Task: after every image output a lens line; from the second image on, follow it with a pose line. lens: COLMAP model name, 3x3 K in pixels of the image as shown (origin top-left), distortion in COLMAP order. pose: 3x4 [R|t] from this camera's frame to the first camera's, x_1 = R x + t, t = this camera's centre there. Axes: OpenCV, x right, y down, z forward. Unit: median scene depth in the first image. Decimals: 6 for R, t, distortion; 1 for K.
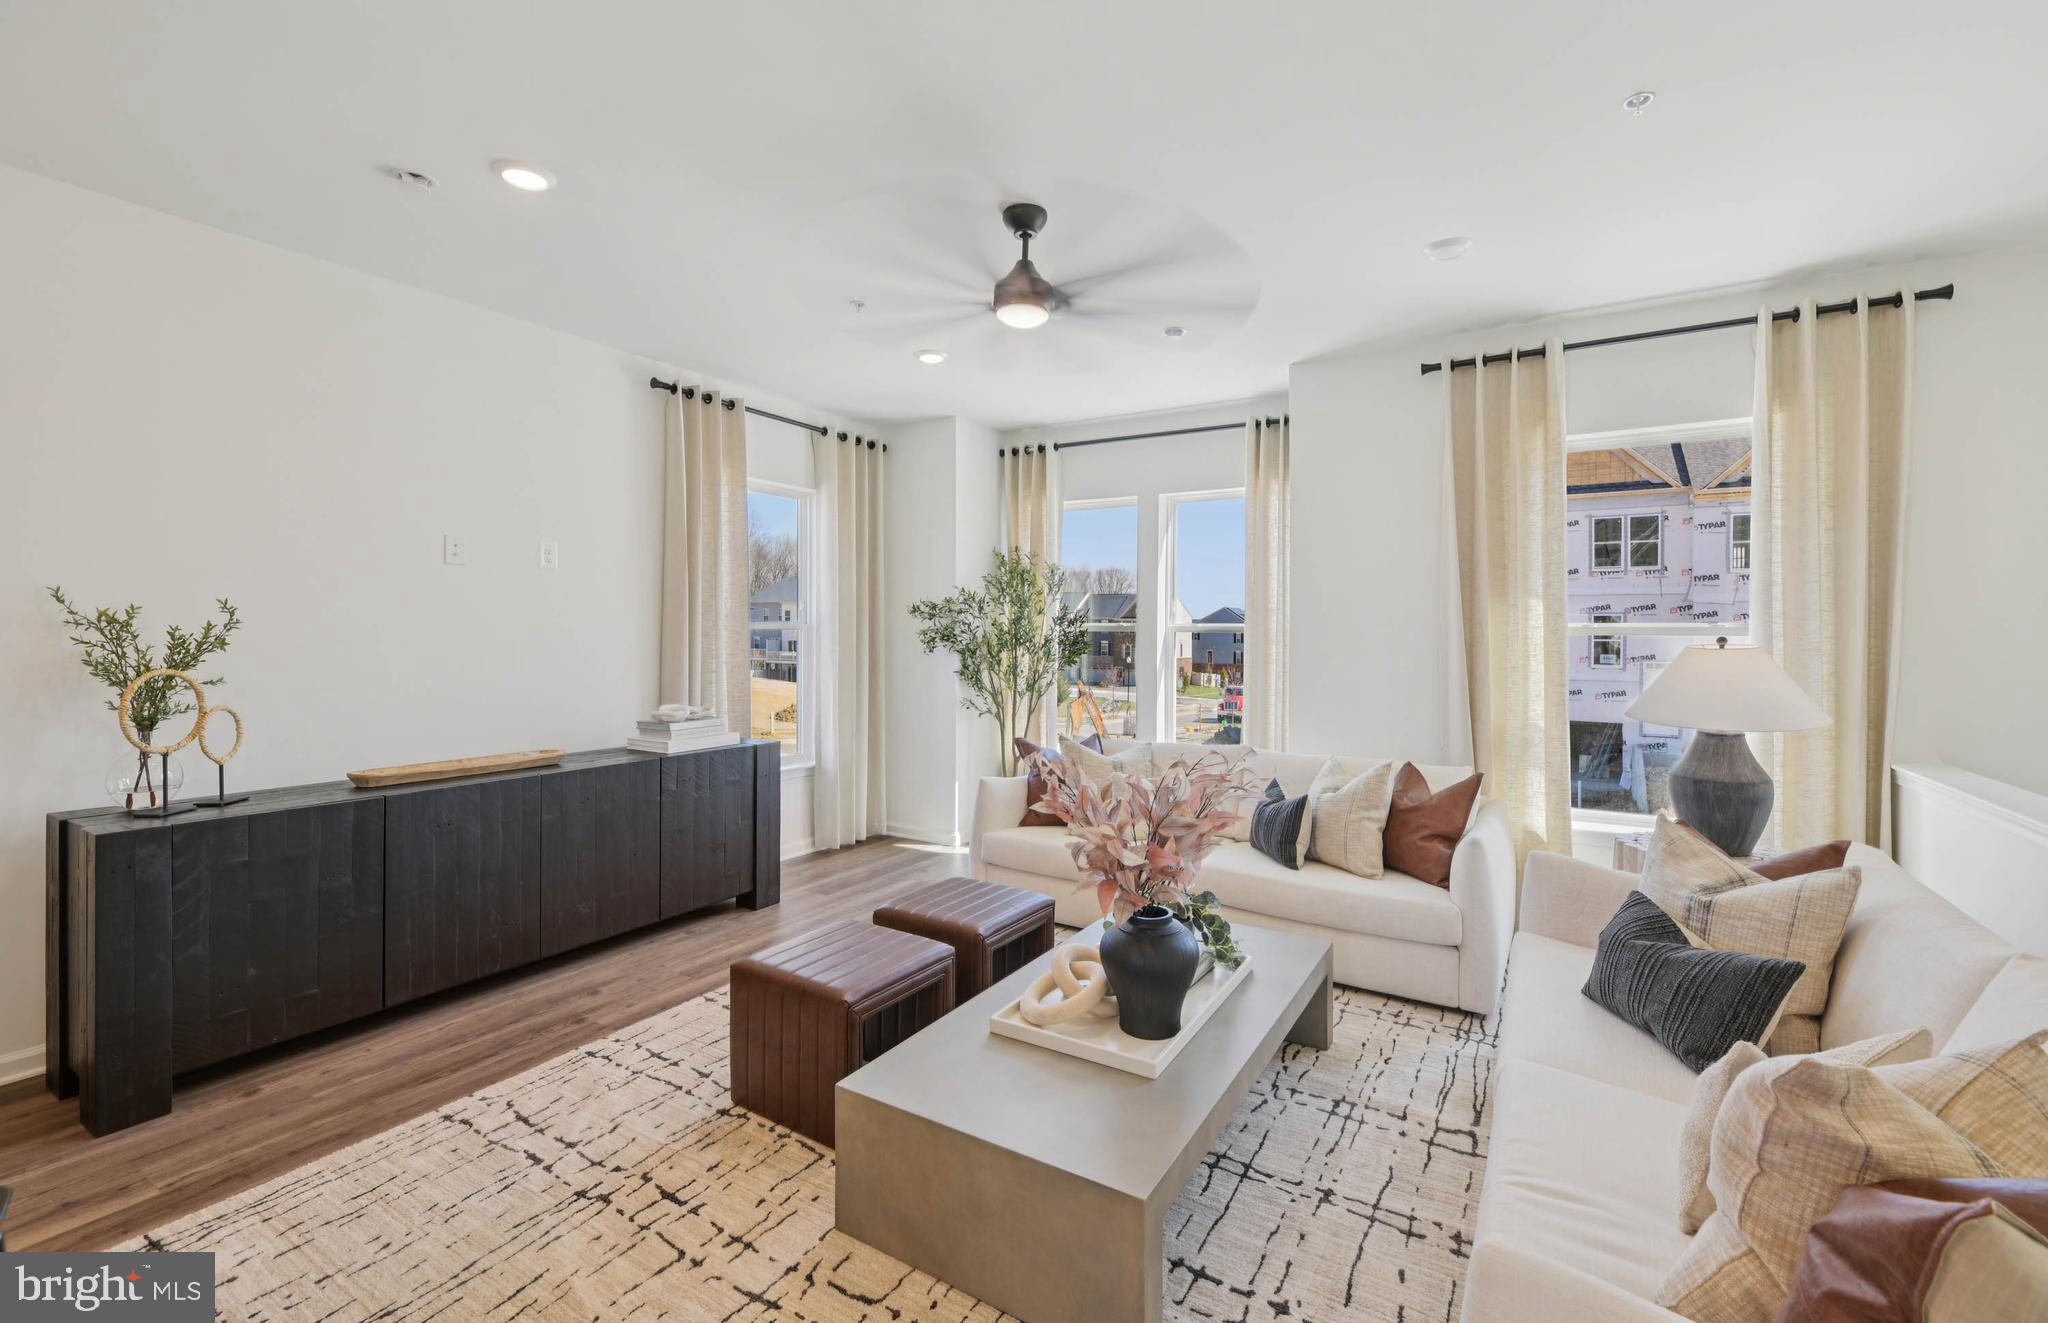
lens RADIAL K [[858.9, 0, 1035.5], [0, 858.9, 634.9], [0, 0, 1]] dist [-0.002800, -0.000451]
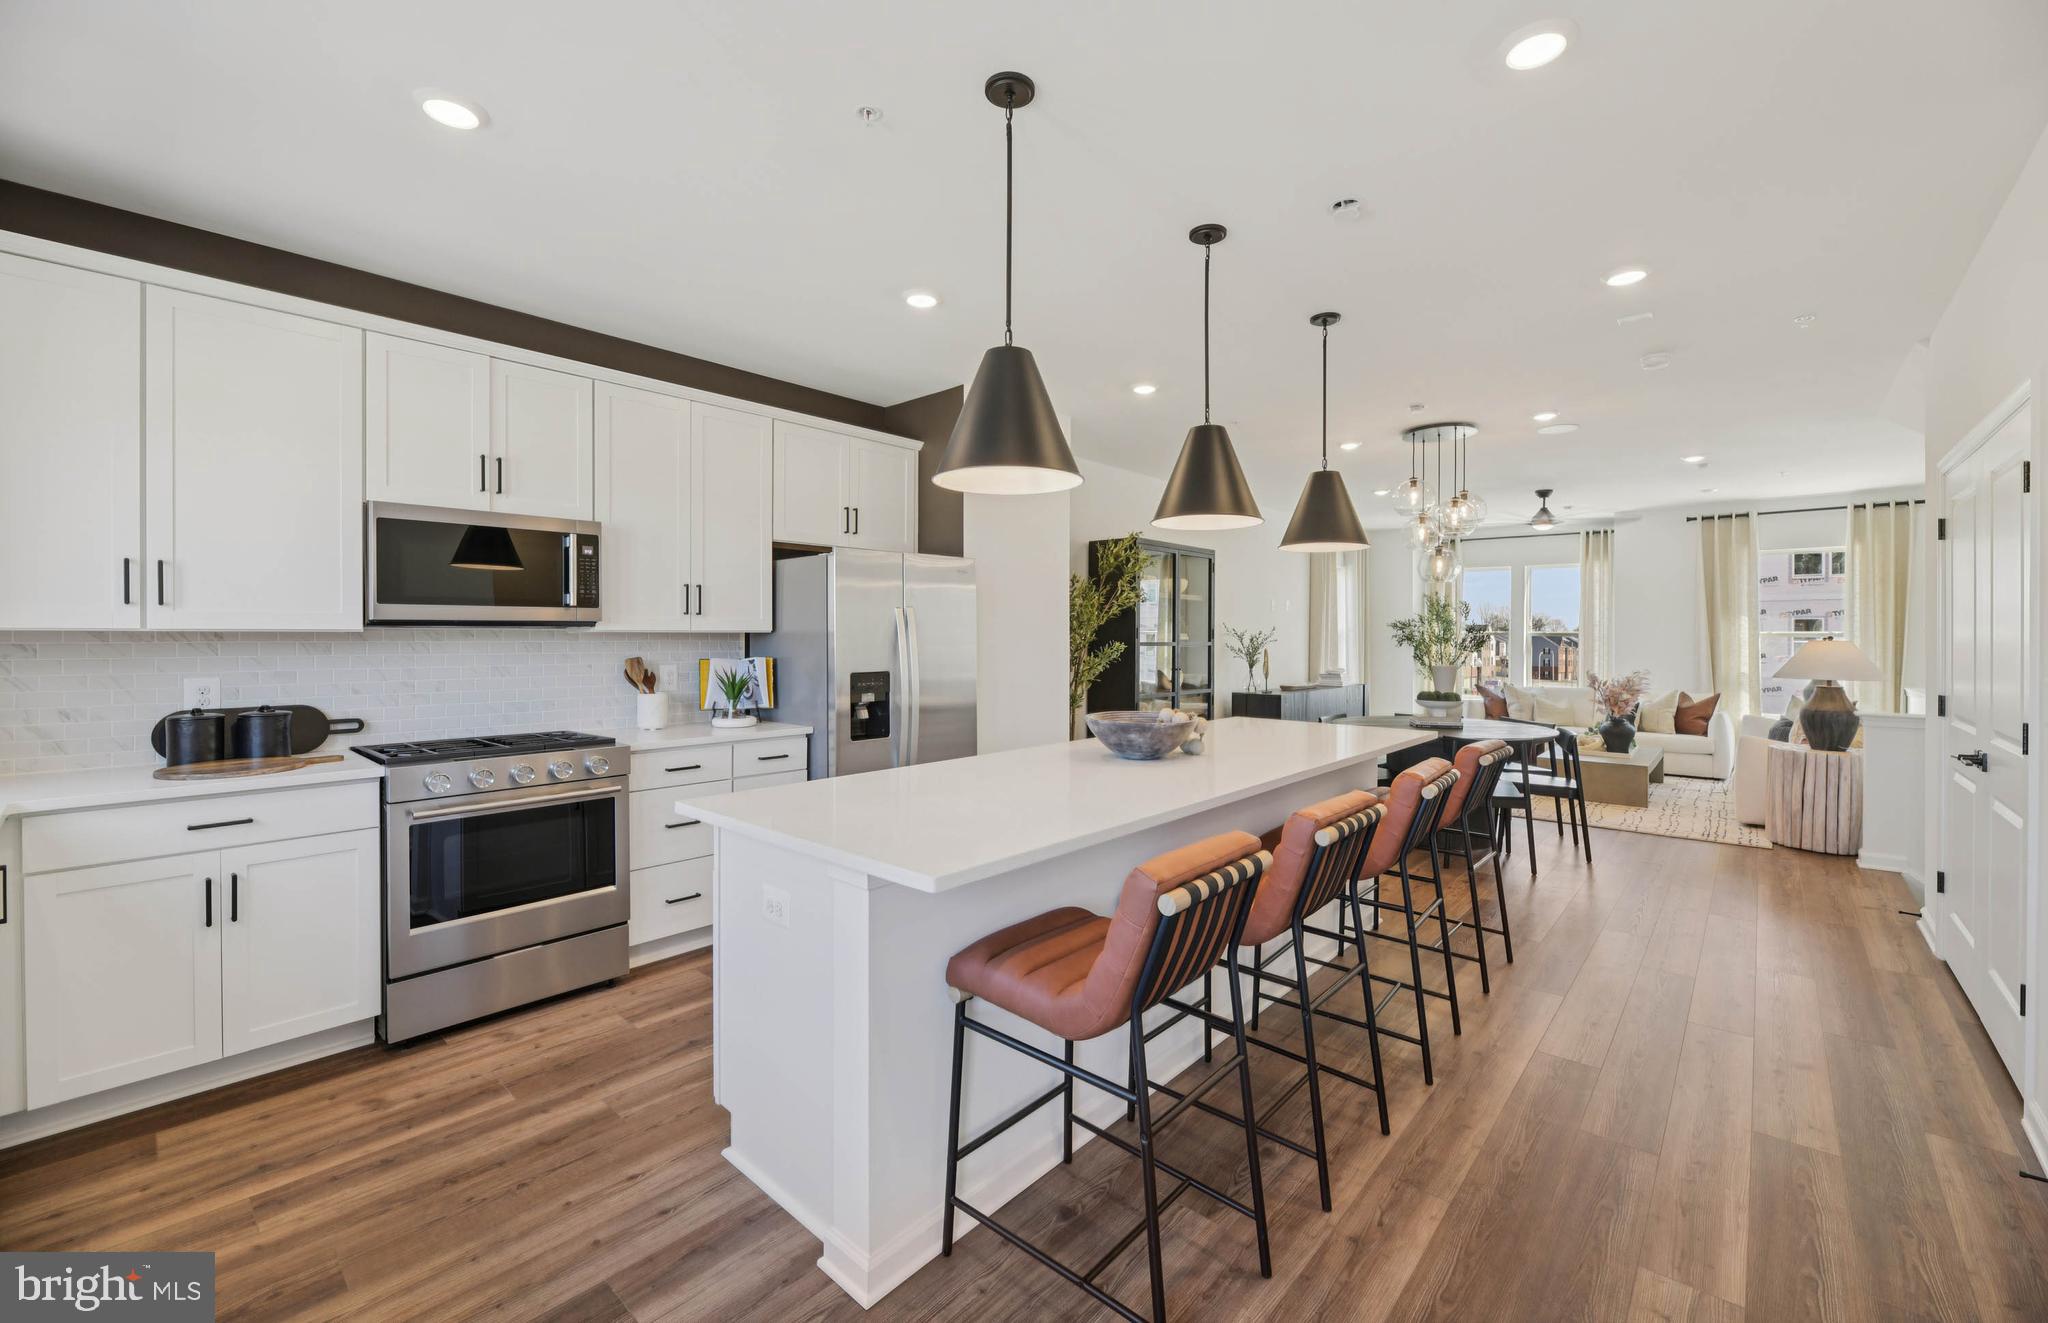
lens RADIAL K [[823.9, 0, 1034.7], [0, 823.9, 639.1], [0, 0, 1]] dist [-0.000716, -0.003066]
pose [[0.984870, -0.002035, -0.173280, -0.957173], [0.002099, 0.999998, 0.000187, 0.002040], [0.173280, -0.000547, 0.984872, -1.579876]]
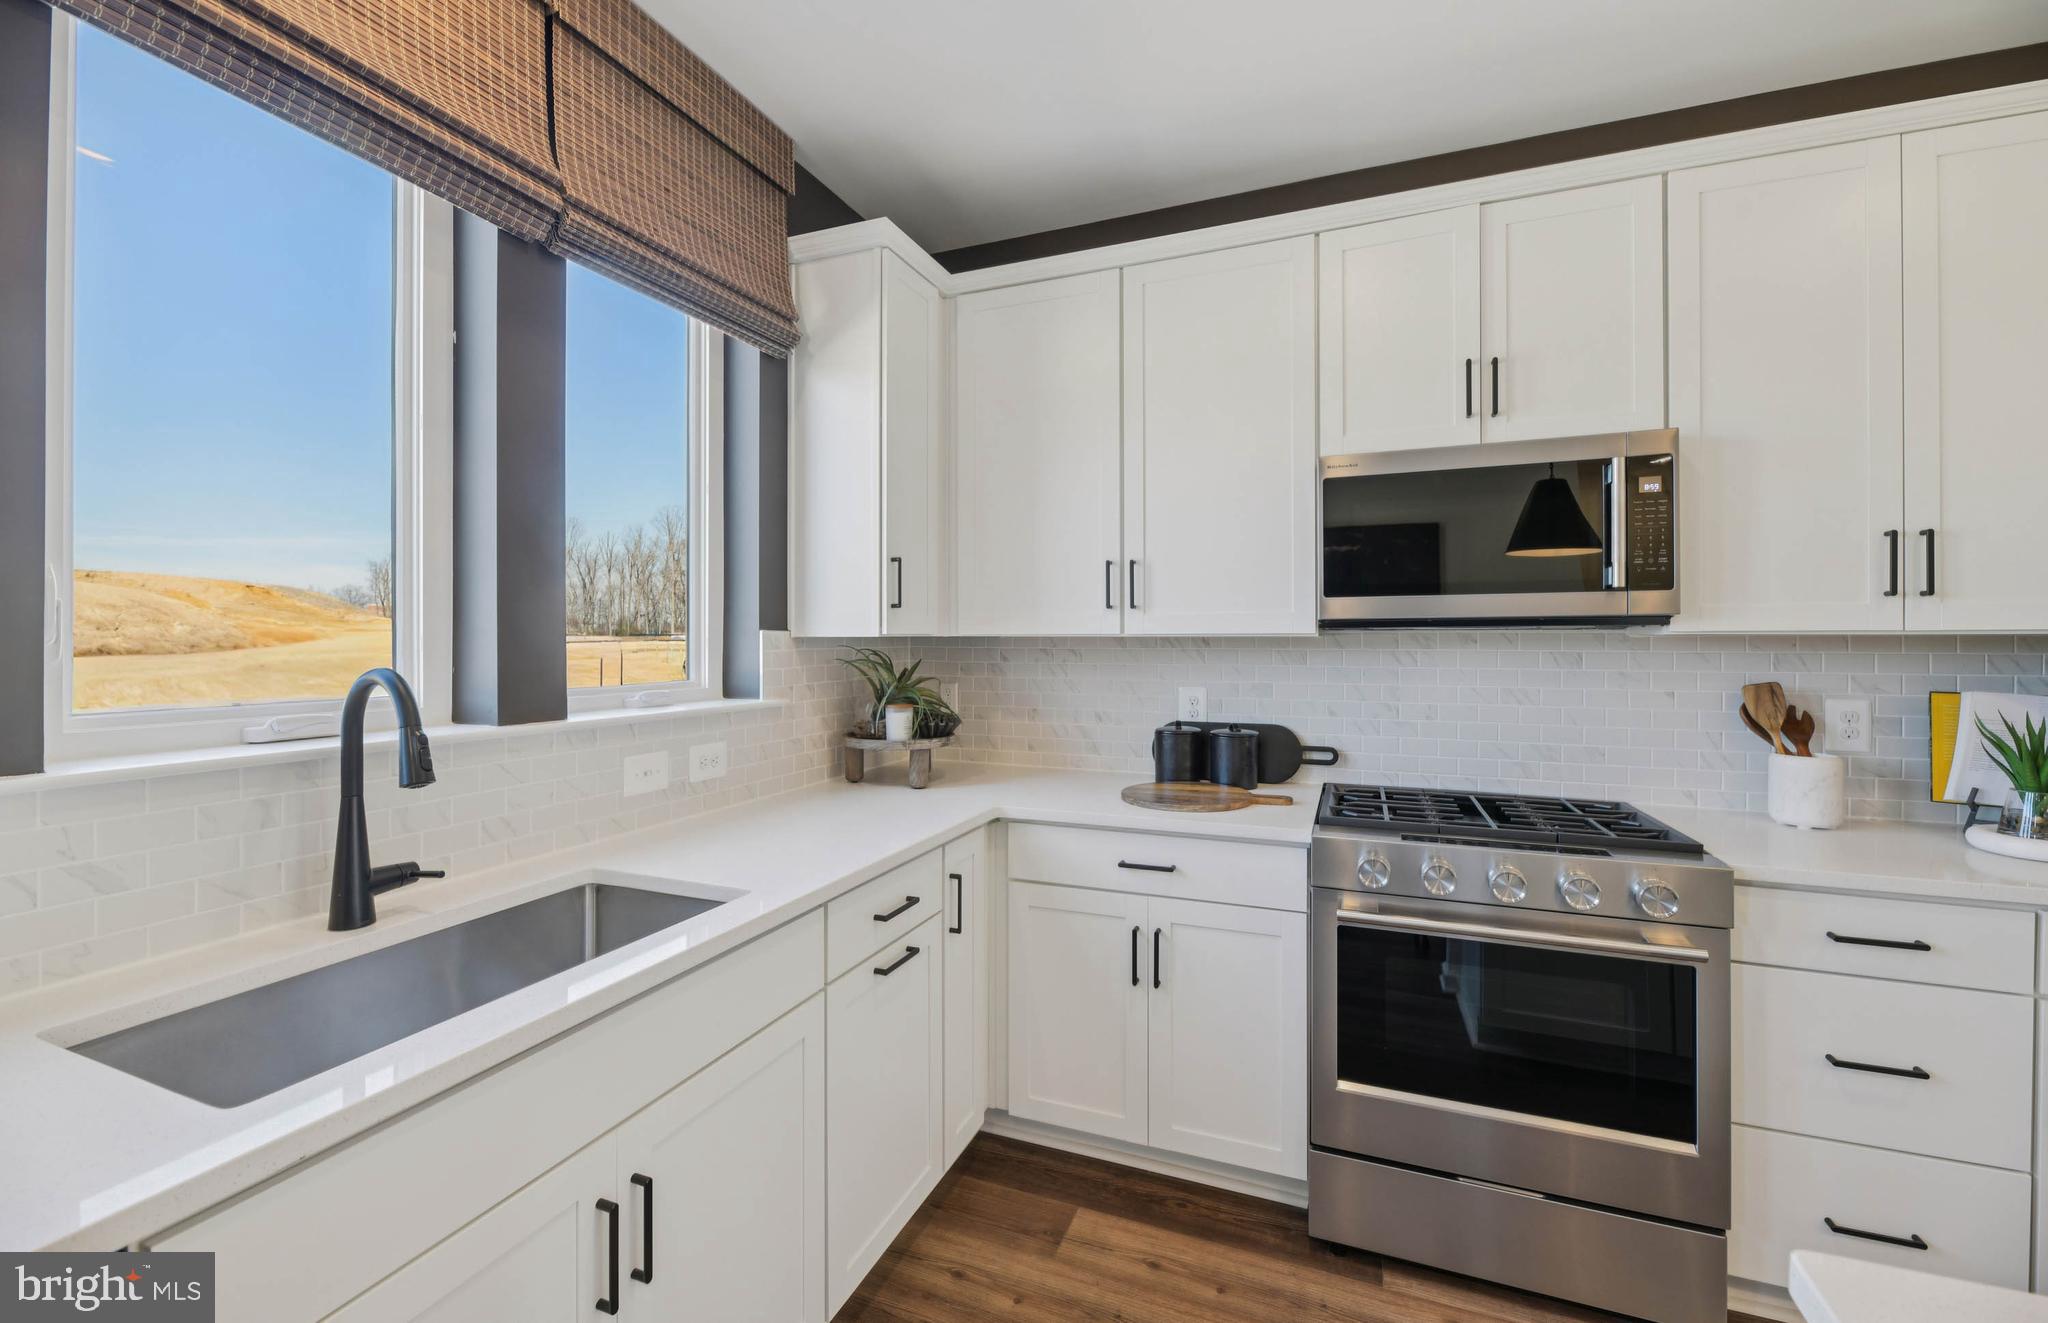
lens RADIAL K [[823.9, 0, 1034.7], [0, 823.9, 639.1], [0, 0, 1]] dist [-0.000716, -0.003066]
pose [[0.175206, -0.004307, -0.984522, -1.183966], [-0.001690, 0.999988, -0.004676, -0.001261], [0.984530, 0.002483, 0.175197, -1.212092]]
